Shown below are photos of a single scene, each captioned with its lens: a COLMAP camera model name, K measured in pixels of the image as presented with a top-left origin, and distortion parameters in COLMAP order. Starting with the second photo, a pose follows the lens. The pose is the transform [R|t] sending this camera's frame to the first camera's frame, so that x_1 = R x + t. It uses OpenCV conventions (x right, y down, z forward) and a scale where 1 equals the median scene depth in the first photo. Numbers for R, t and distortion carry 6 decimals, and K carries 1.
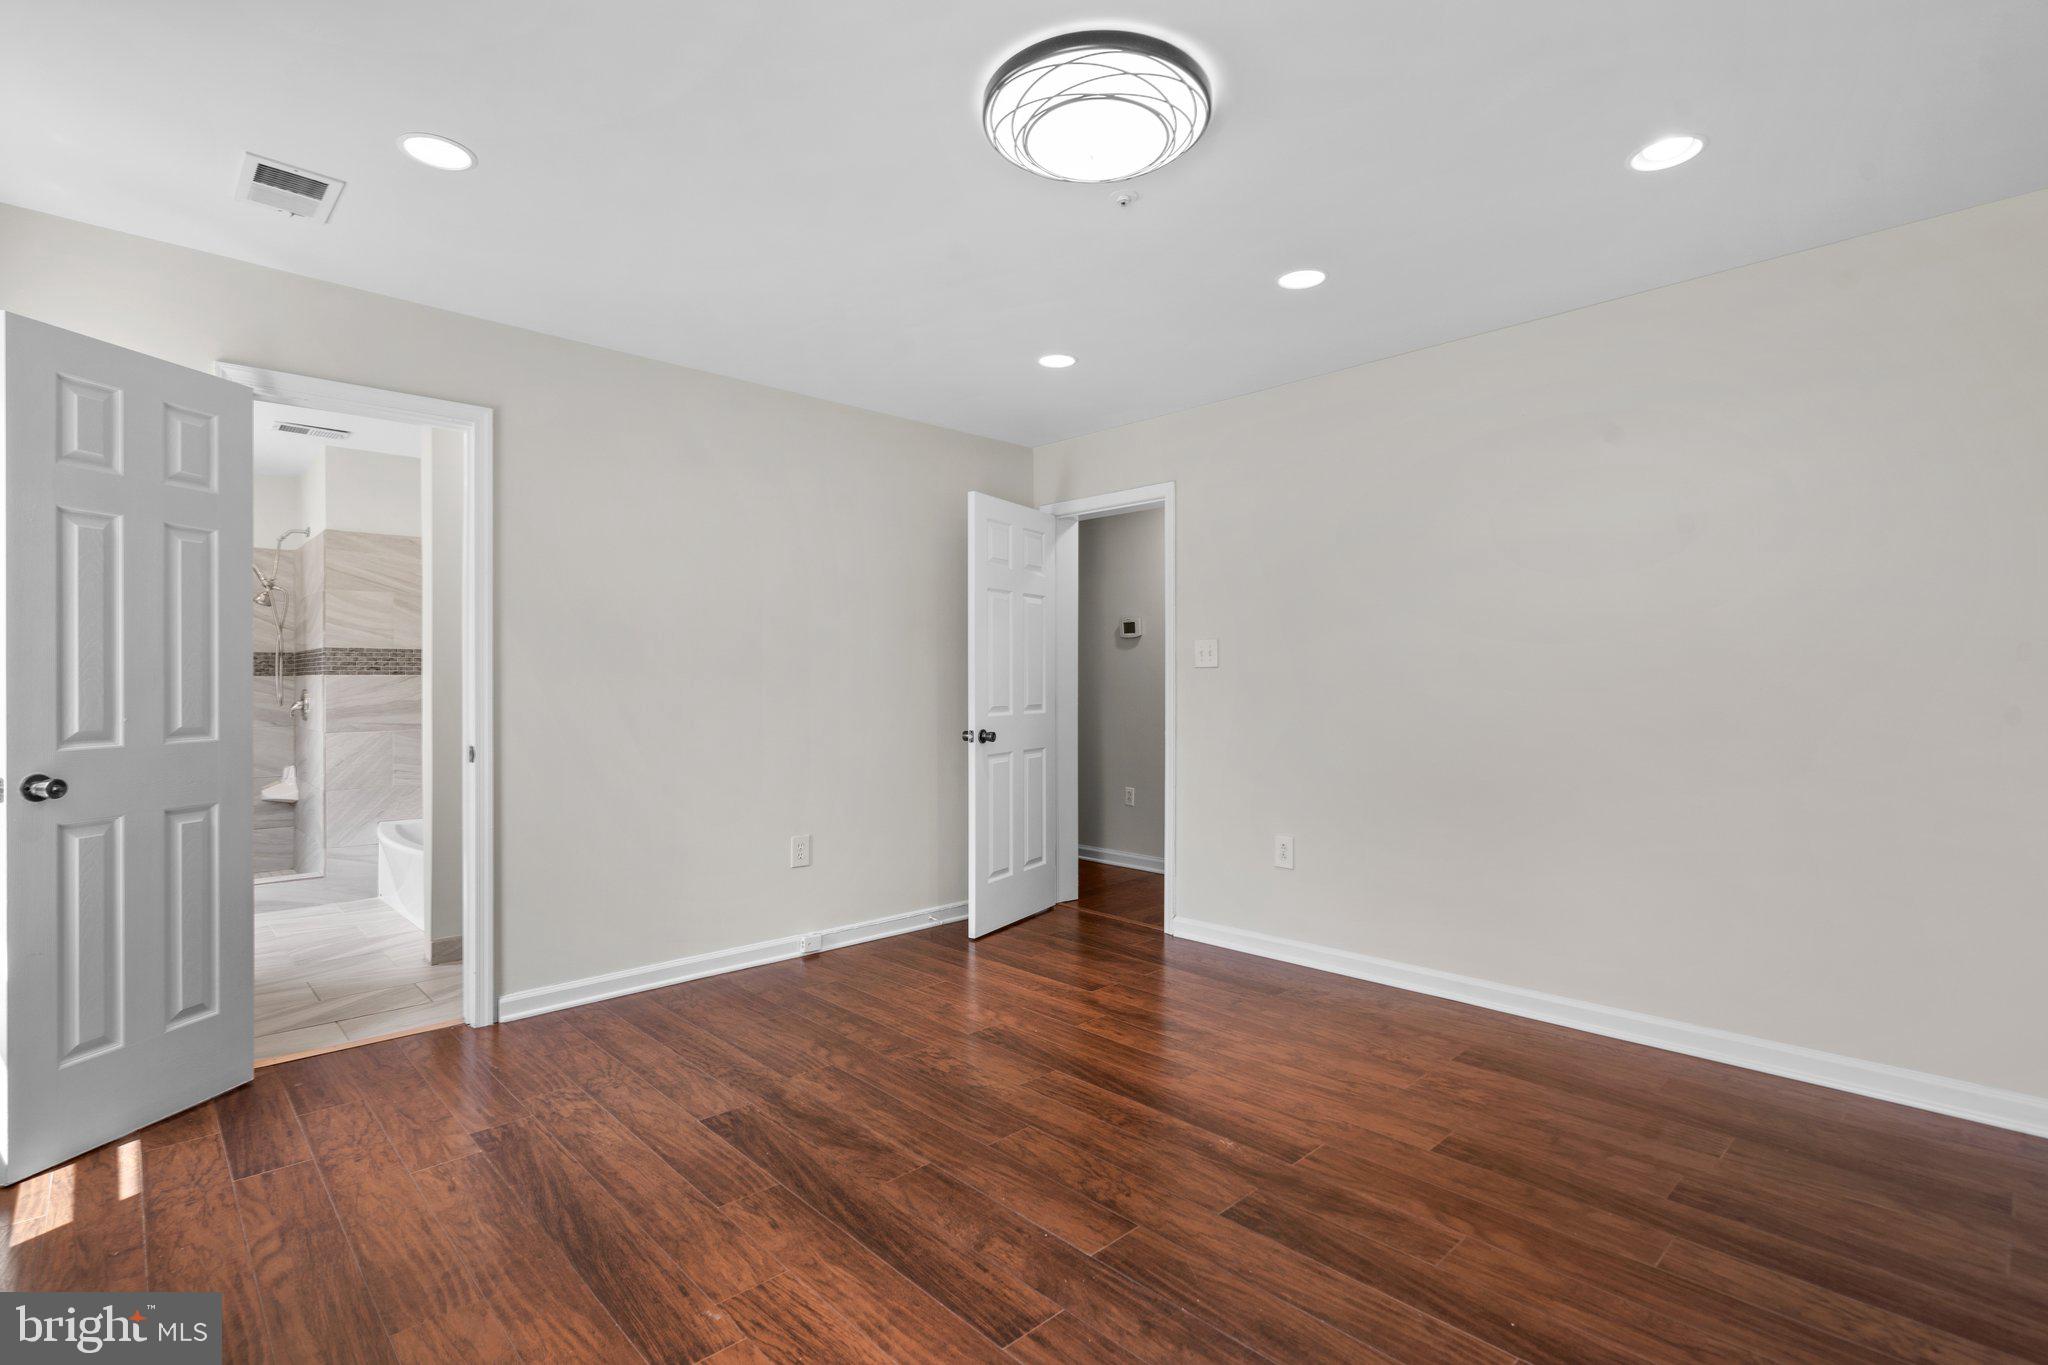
lens RADIAL K [[907.0, 0, 981.4], [0, 907.0, 681.8], [0, 0, 1]] dist [-0.000772, 0.000185]
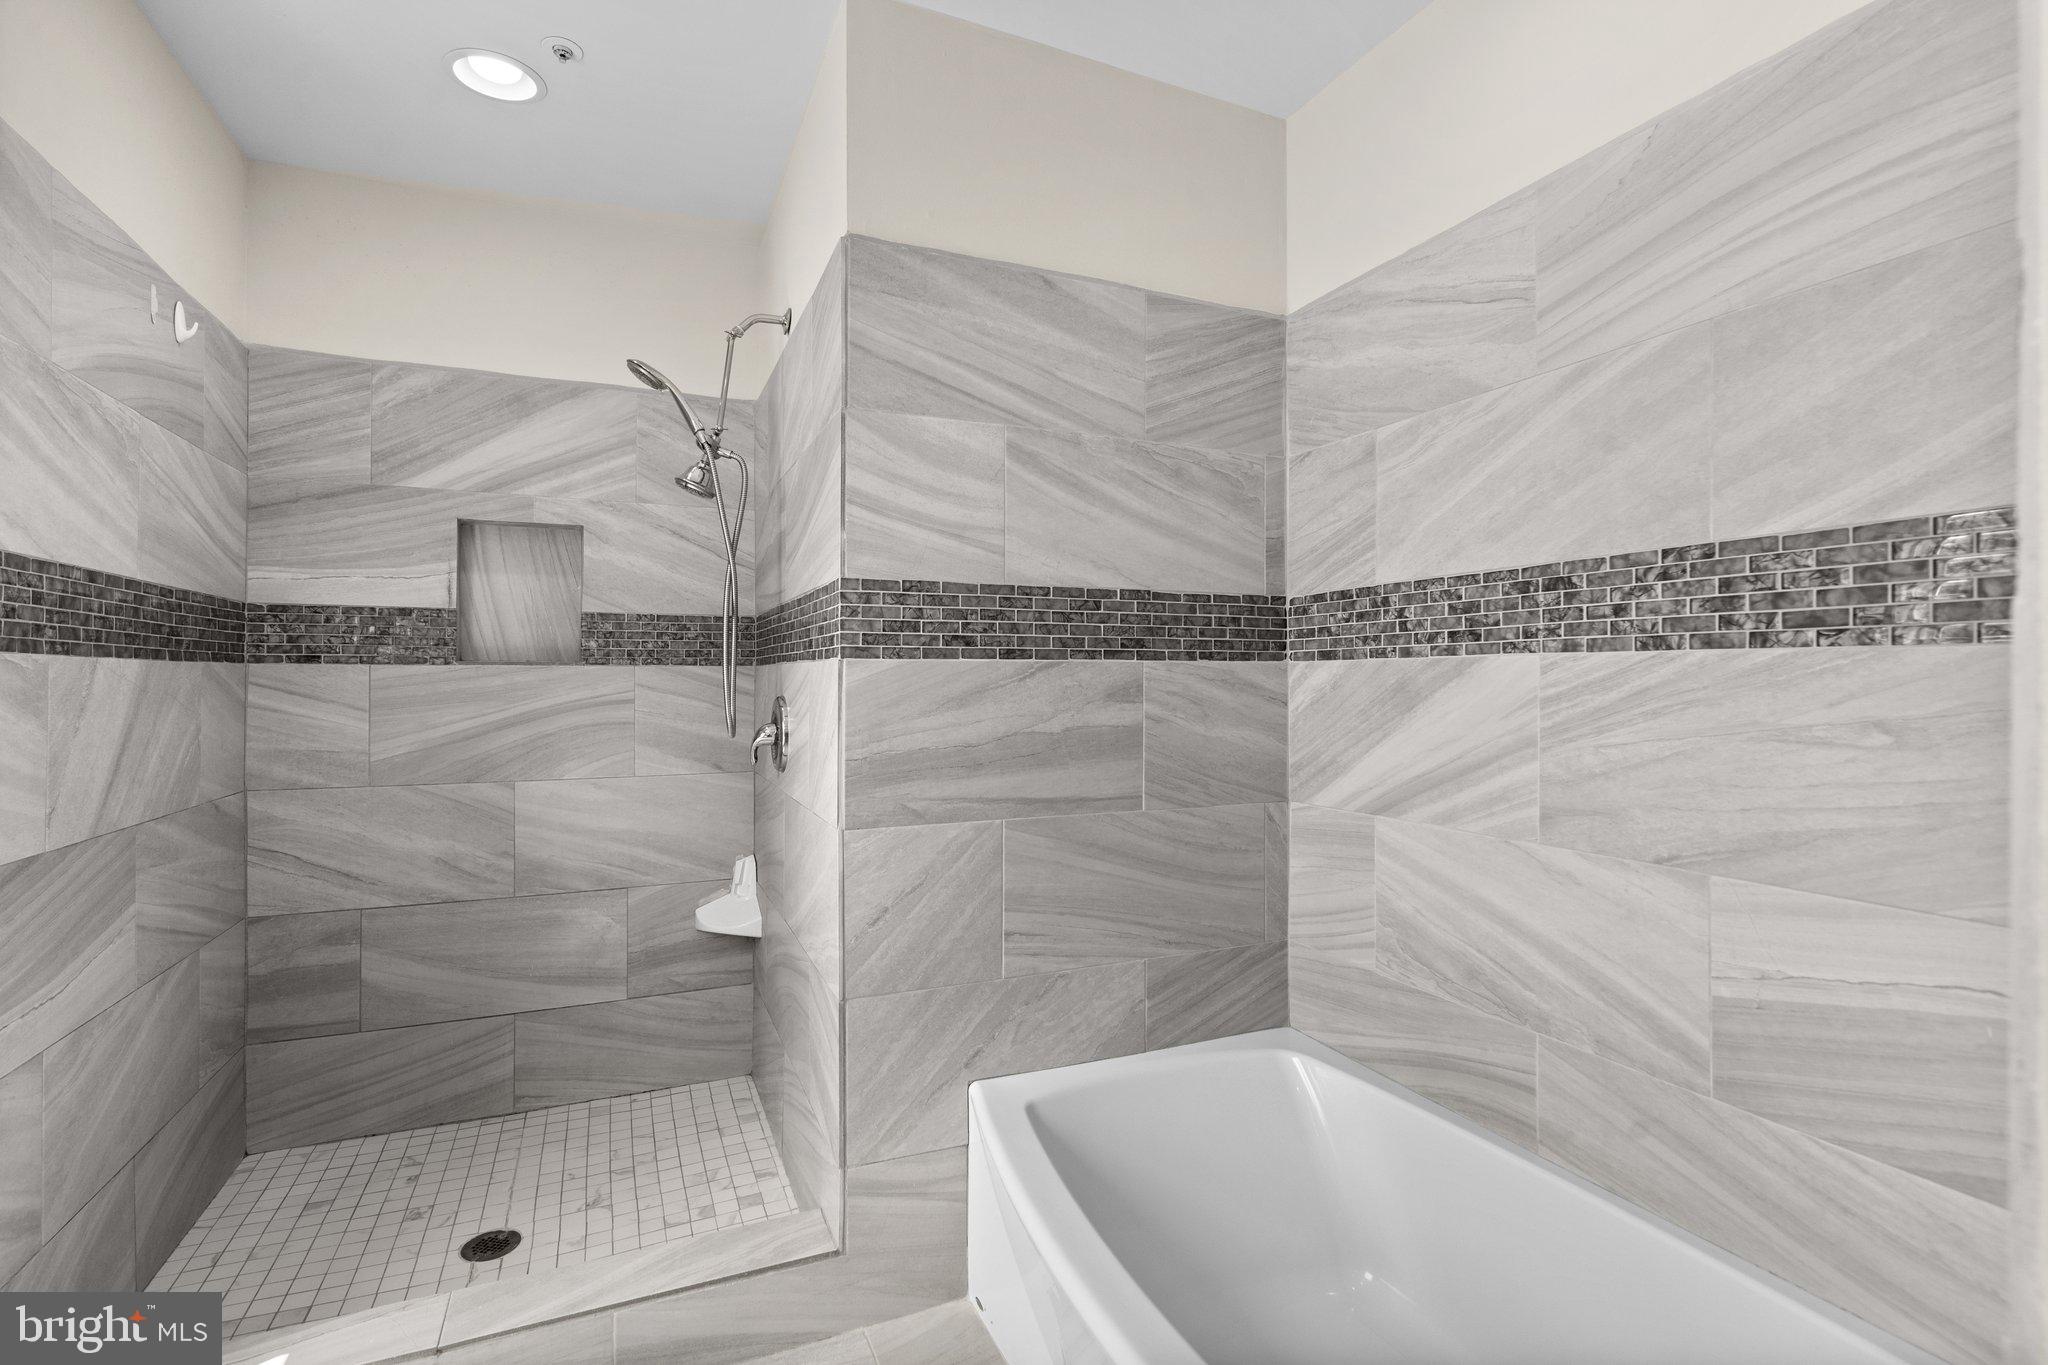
lens RADIAL K [[940.3, 0, 1034.4], [0, 940.3, 680.0], [0, 0, 1]] dist [-0.001658, 0.001813]
pose [[0.943591, 0.000882, -0.331113, -0.517052], [-0.002029, 0.999993, -0.003120, 0.001437], [0.331108, 0.003616, 0.943586, 0.661291]]
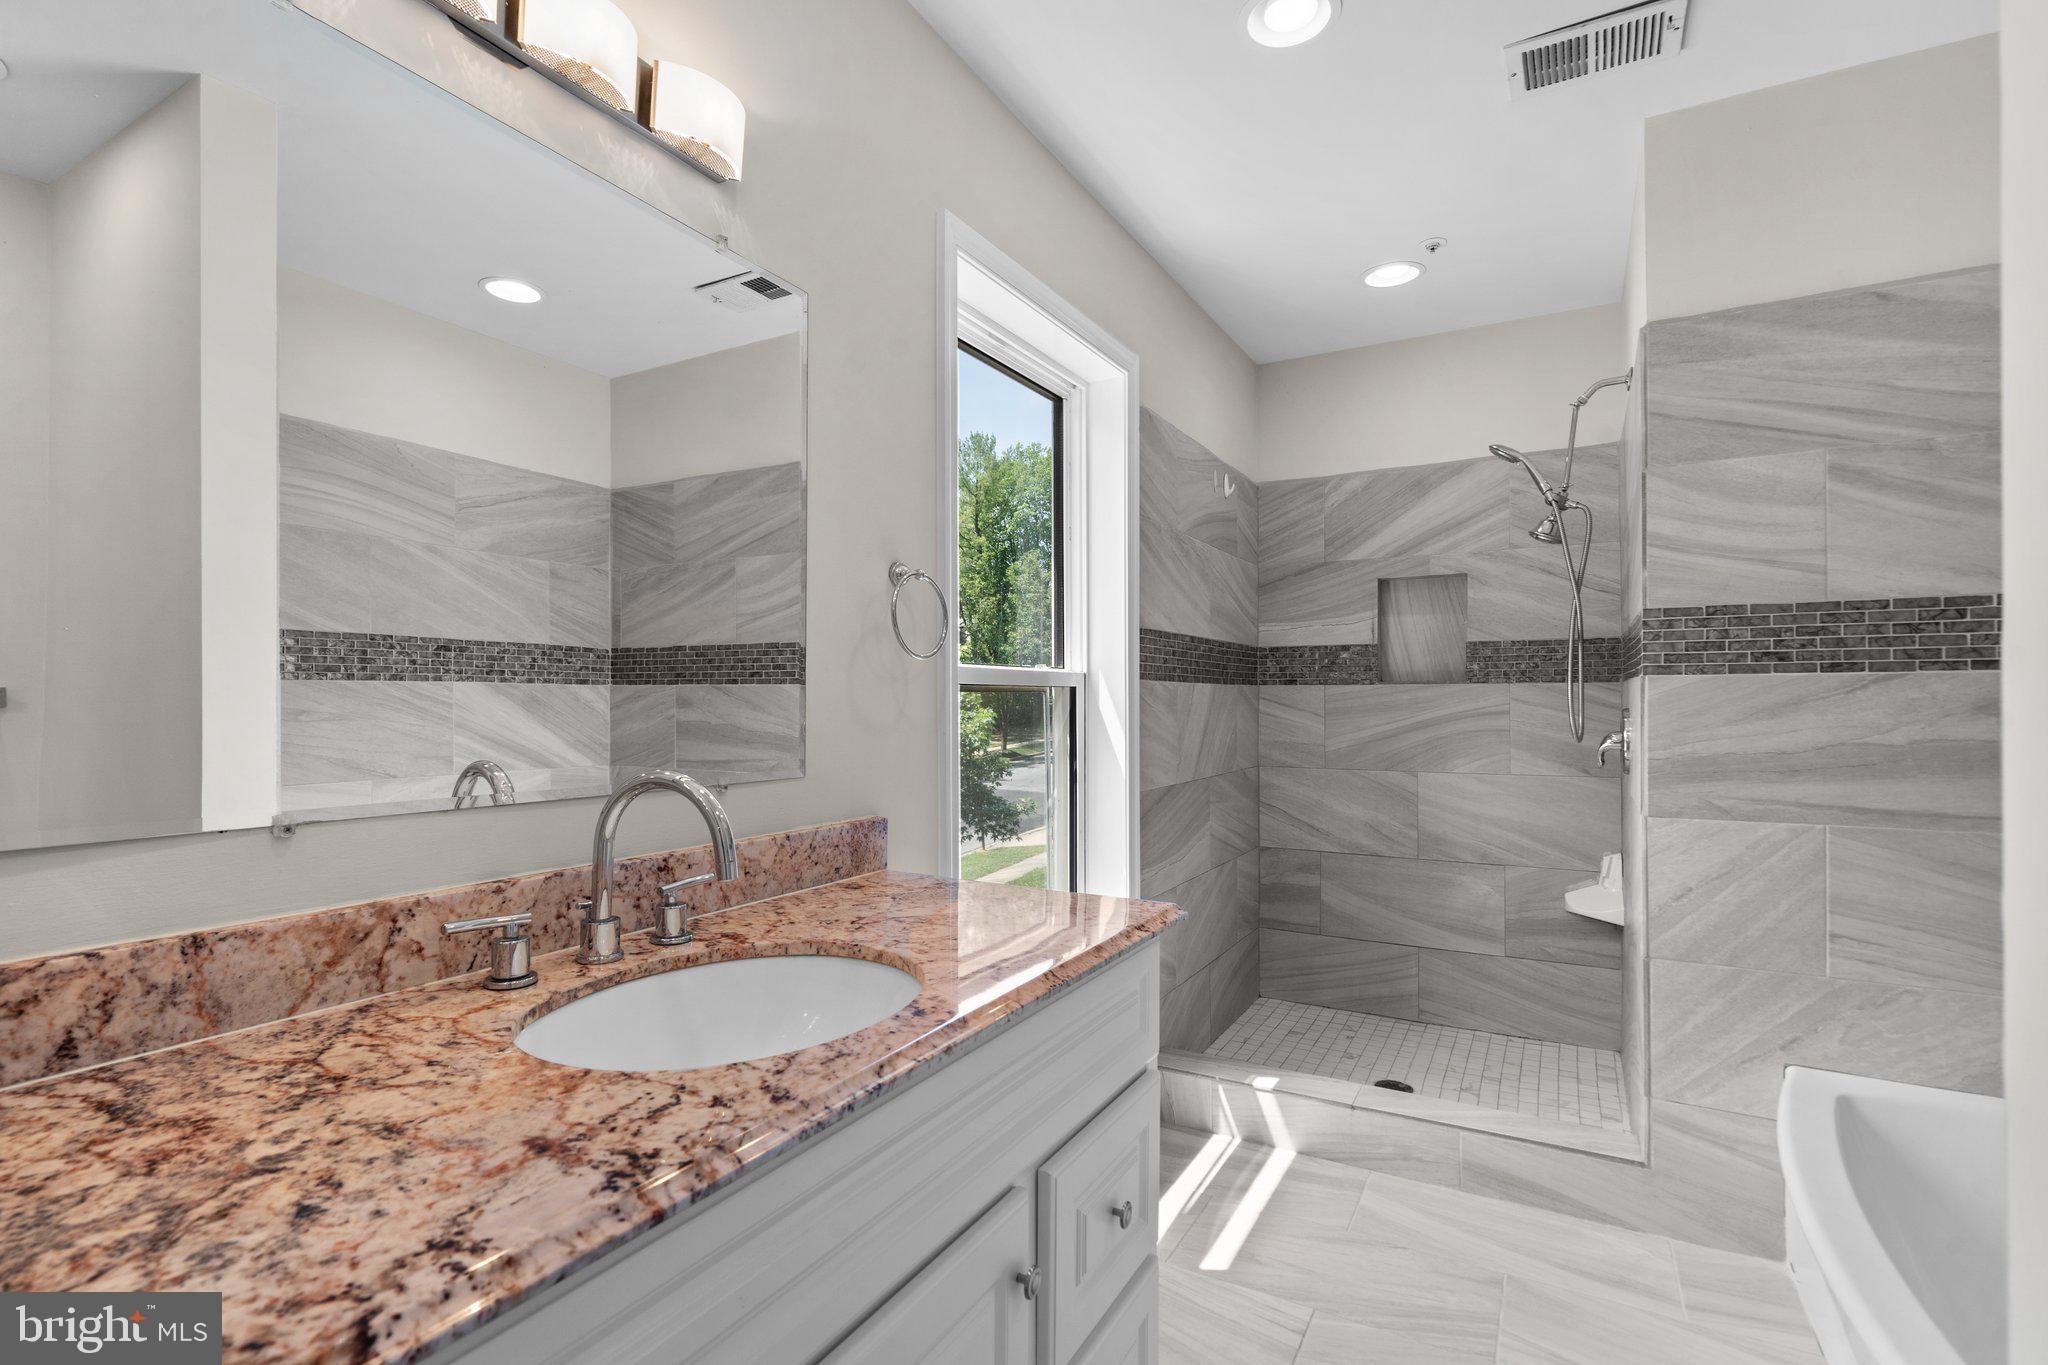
lens RADIAL K [[940.3, 0, 1034.4], [0, 940.3, 680.0], [0, 0, 1]] dist [-0.001658, 0.001813]
pose [[0.296036, -0.018356, -0.955000, -0.381378], [-0.003033, 0.999792, -0.020158, 0.003939], [0.955172, 0.008864, 0.295919, 0.582015]]
